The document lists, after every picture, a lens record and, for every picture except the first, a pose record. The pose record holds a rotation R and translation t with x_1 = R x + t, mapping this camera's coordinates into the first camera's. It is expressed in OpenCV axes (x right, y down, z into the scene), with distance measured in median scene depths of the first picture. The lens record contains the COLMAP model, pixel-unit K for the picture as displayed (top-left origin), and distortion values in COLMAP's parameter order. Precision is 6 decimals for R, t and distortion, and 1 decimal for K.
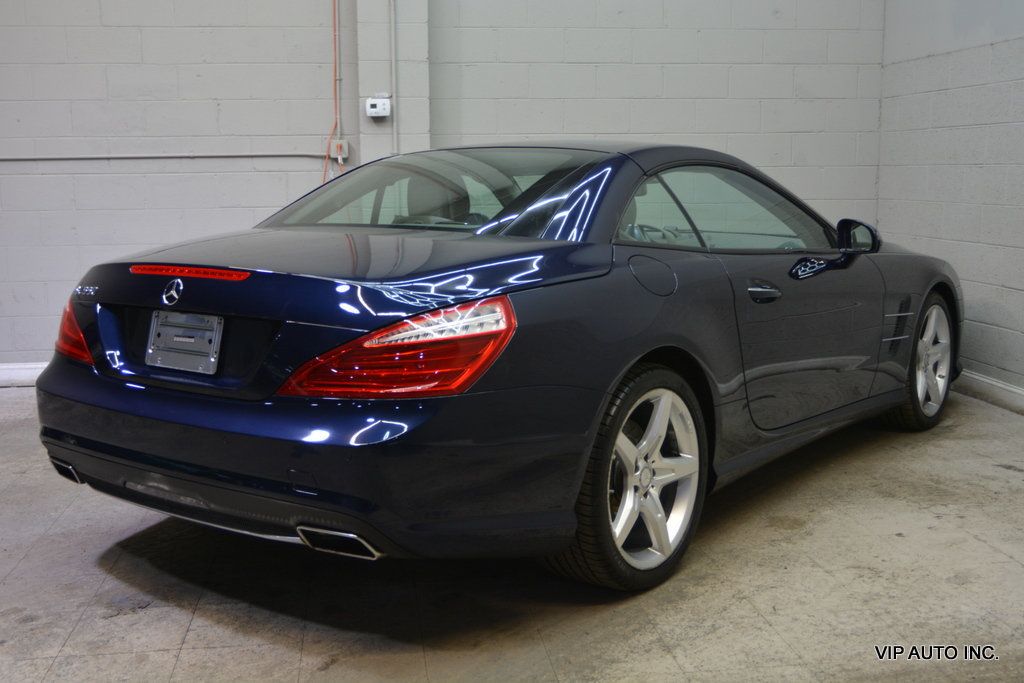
lens RADIAL K [[1161.6, 0, 512.4], [0, 1161.6, 341.2], [0, 0, 1]] dist [0.000632, -0.003122]
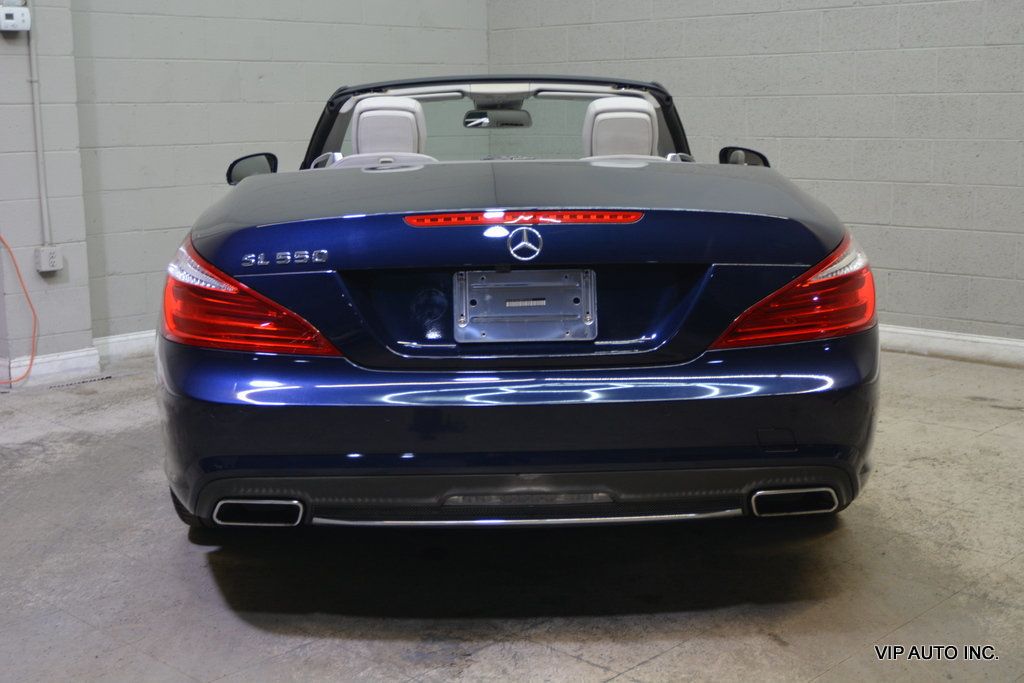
lens RADIAL K [[1312.9, 0, 514.2], [0, 1312.9, 340.5], [0, 0, 1]] dist [0.003444, -0.019866]
pose [[0.773137, -0.112661, 0.624152, -0.692483], [0.097487, 0.993512, 0.058574, -0.024162], [-0.626702, 0.015561, 0.779104, 0.245719]]
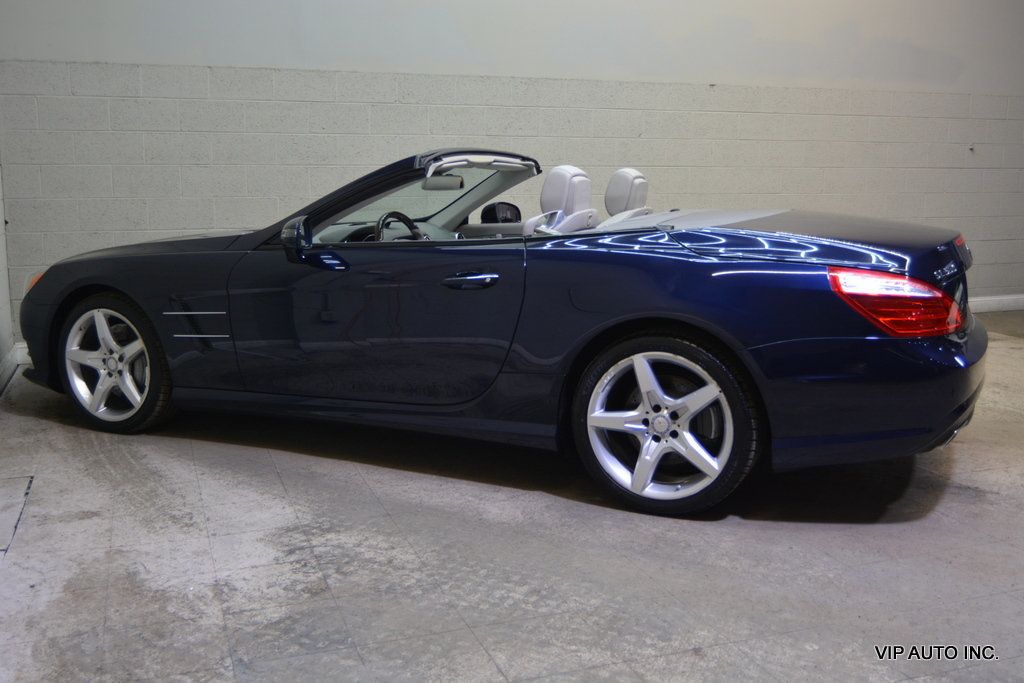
lens RADIAL K [[1002.3, 0, 515.0], [0, 1002.3, 342.0], [0, 0, 1]] dist [-0.007823, -0.003541]
pose [[-0.234334, -0.159567, 0.958971, -1.092496], [0.141504, 0.970333, 0.196036, -0.203886], [-0.961803, 0.181636, -0.204803, 1.448919]]
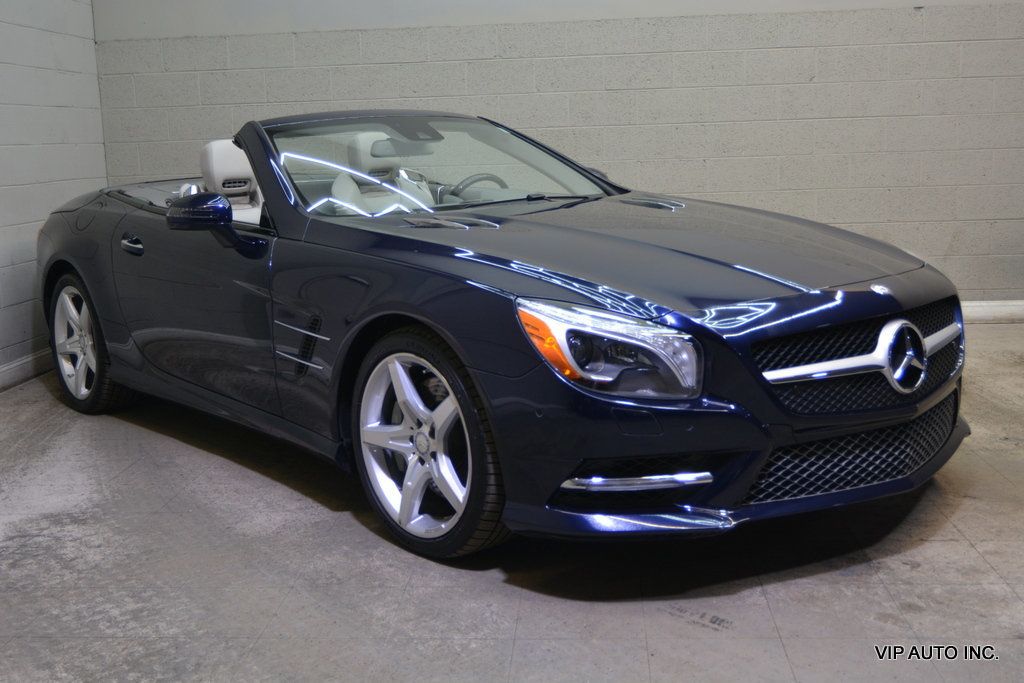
lens RADIAL K [[1135.6, 0, 510.8], [0, 1135.6, 340.2], [0, 0, 1]] dist [-0.007146, 0.005874]
pose [[0.189295, -0.168140, 0.967417, -1.056612], [0.175288, 0.975191, 0.135192, -0.106970], [-0.966148, 0.143985, 0.214071, 0.893192]]
